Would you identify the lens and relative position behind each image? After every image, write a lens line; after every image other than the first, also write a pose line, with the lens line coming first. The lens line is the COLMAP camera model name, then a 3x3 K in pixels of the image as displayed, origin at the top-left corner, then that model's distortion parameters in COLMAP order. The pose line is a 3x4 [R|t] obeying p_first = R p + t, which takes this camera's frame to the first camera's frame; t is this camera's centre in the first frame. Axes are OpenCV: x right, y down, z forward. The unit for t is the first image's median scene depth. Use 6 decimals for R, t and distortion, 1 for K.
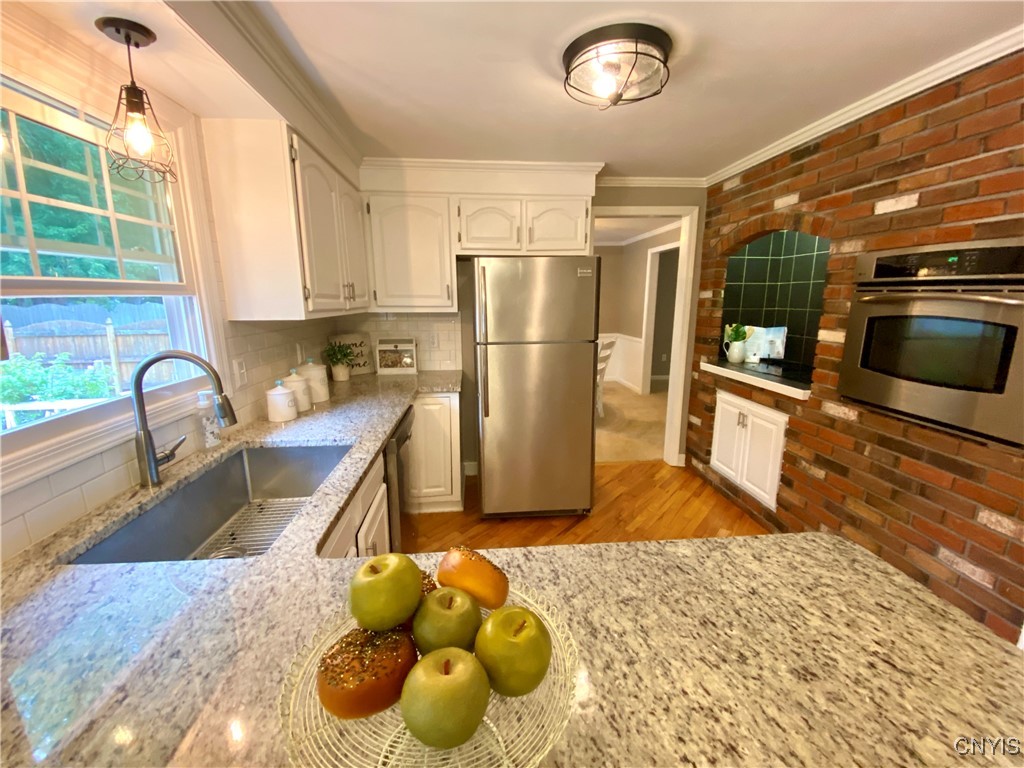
lens RADIAL K [[413.6, 0, 511.1], [0, 413.6, 387.3], [0, 0, 1]] dist [0.037810, -0.031351]
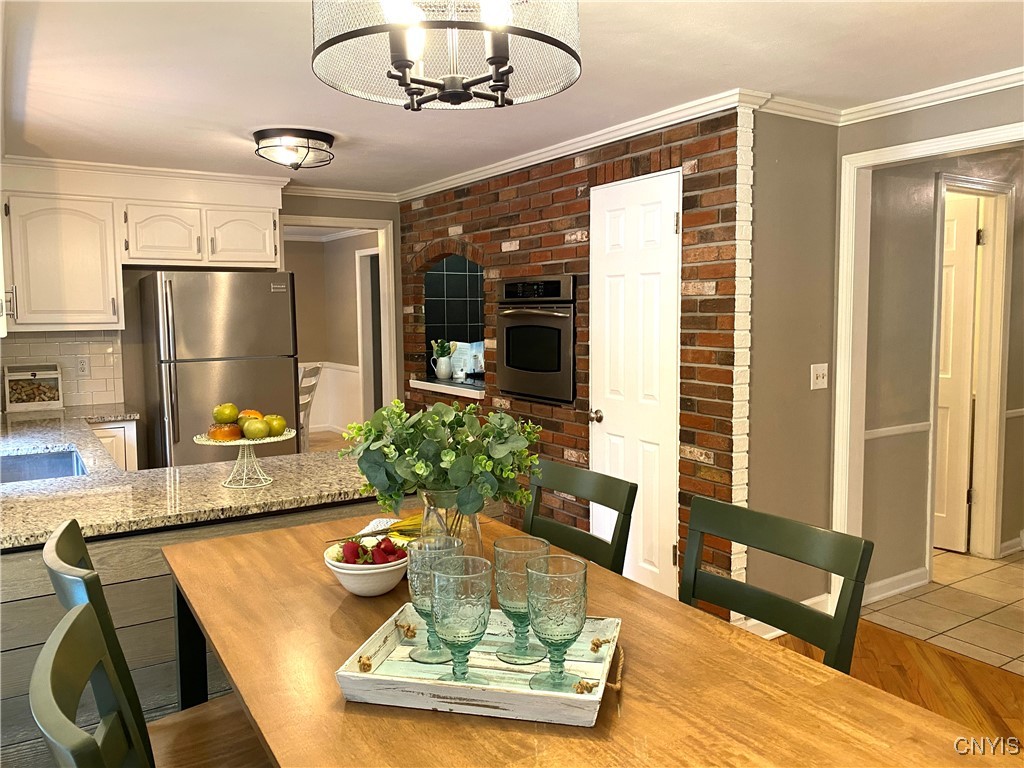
lens RADIAL K [[784.8, 0, 517.8], [0, 784.8, 381.0], [0, 0, 1]] dist [0.065848, -0.099396]
pose [[0.887695, -0.043277, 0.458394, -0.168735], [0.100020, 0.989924, -0.100233, 0.169057], [-0.449437, 0.134825, 0.883079, -0.795385]]
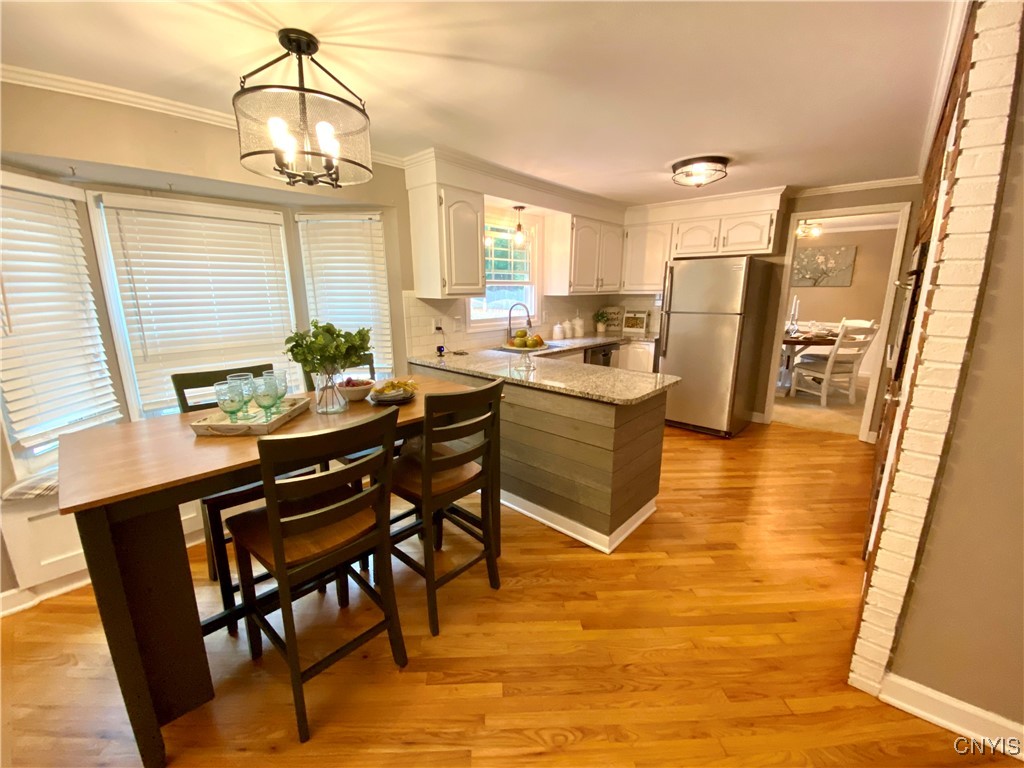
lens RADIAL K [[413.6, 0, 511.1], [0, 413.6, 387.3], [0, 0, 1]] dist [0.037810, -0.031351]
pose [[0.680619, 0.172554, -0.712027, 0.673152], [-0.154397, 0.983824, 0.090836, 0.121590], [0.716184, 0.048110, 0.696251, -0.541076]]
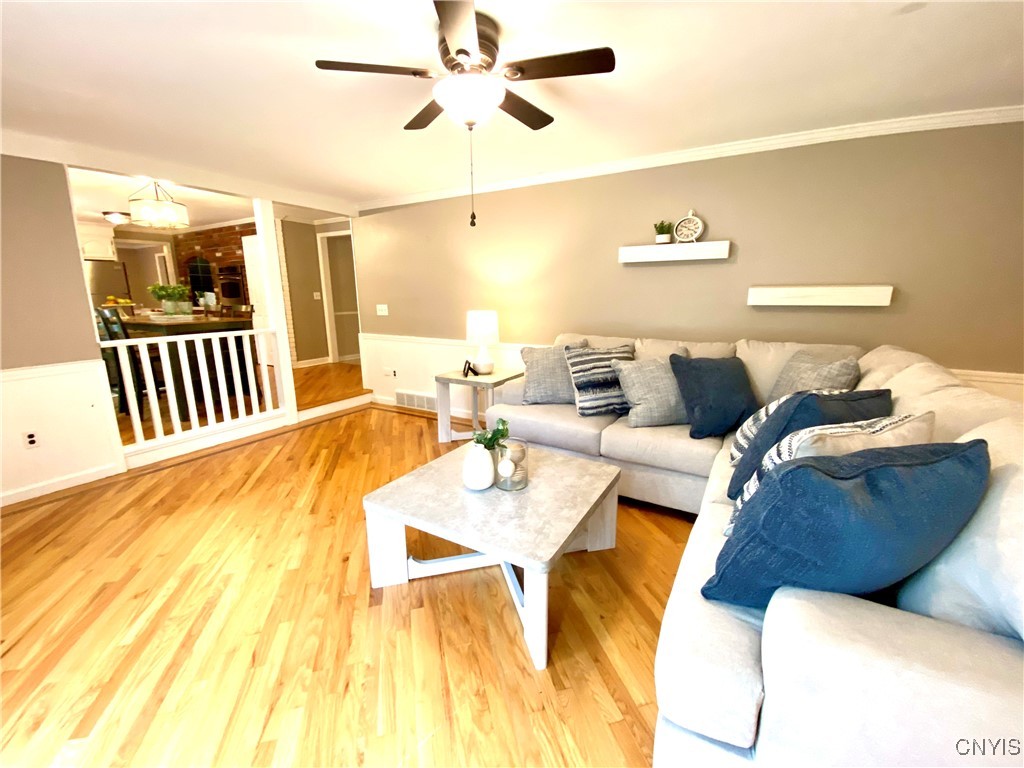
lens RADIAL K [[413.6, 0, 511.1], [0, 413.6, 387.3], [0, 0, 1]] dist [0.037810, -0.031351]
pose [[0.580682, -0.172851, 0.795570, -0.541041], [0.172647, 0.981121, 0.087151, 0.596314], [-0.795614, 0.086746, 0.599561, -2.231221]]
